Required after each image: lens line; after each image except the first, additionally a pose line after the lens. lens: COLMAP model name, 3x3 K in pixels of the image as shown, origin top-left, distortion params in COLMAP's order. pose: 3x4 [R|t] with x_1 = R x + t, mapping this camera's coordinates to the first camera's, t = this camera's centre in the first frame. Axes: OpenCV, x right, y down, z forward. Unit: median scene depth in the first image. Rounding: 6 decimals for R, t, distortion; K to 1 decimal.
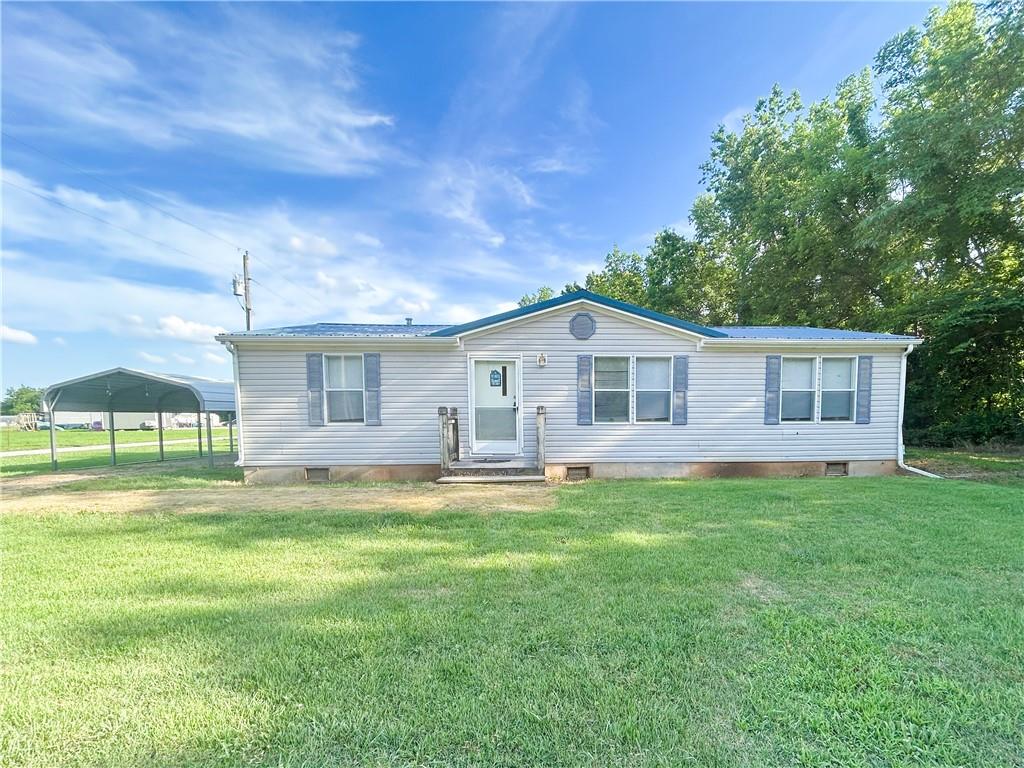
lens RADIAL K [[408.8, 0, 547.7], [0, 408.8, 427.9], [0, 0, 1]] dist [-0.000511, 0.002031]
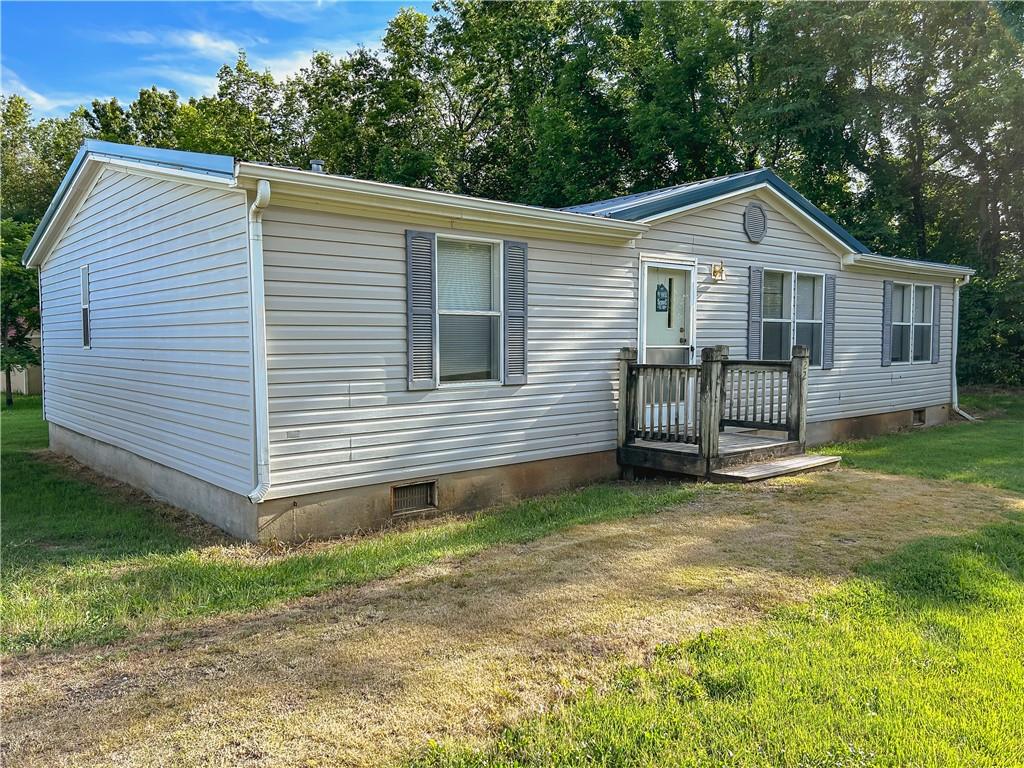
lens RADIAL K [[771.7, 0, 518.3], [0, 771.7, 379.6], [0, 0, 1]] dist [0.031749, -0.025732]
pose [[0.790814, -0.033080, 0.611162, -0.933240], [0.046843, 0.998881, -0.006546, -0.005933], [-0.610261, 0.033805, 0.791479, 0.237971]]
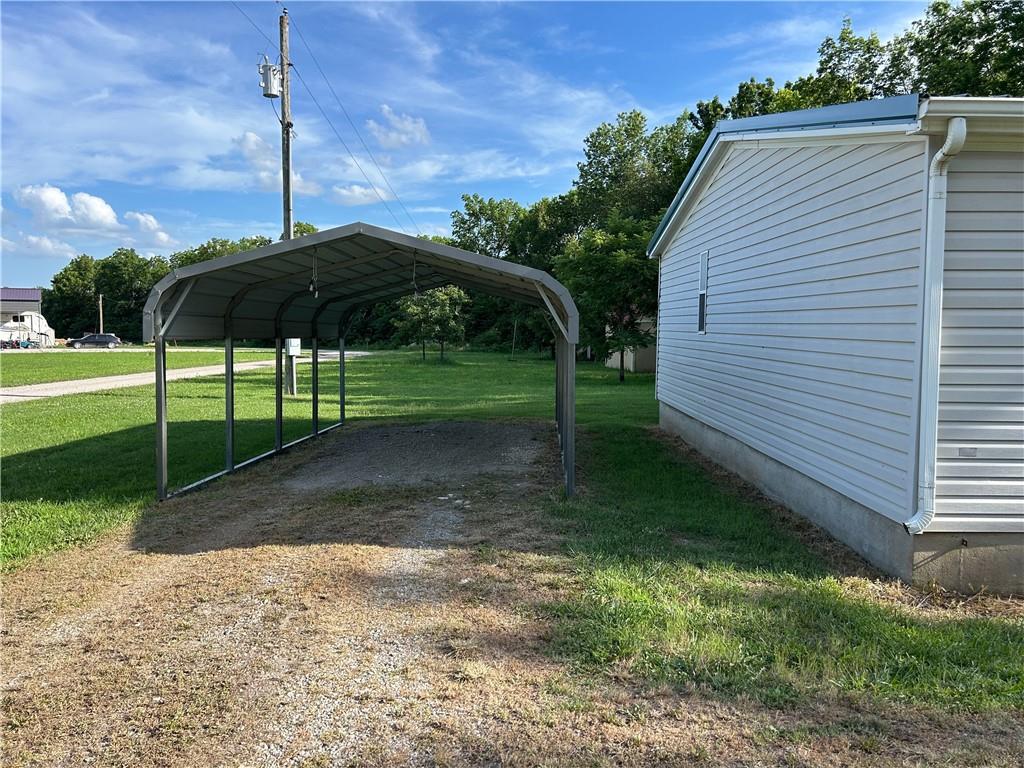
lens RADIAL K [[771.7, 0, 514.3], [0, 771.7, 380.9], [0, 0, 1]] dist [0.031749, -0.025732]
pose [[0.998620, 0.011360, -0.051272, -0.954751], [-0.011313, 0.999935, 0.001211, -0.017362], [0.051283, -0.000629, 0.998684, 0.371719]]
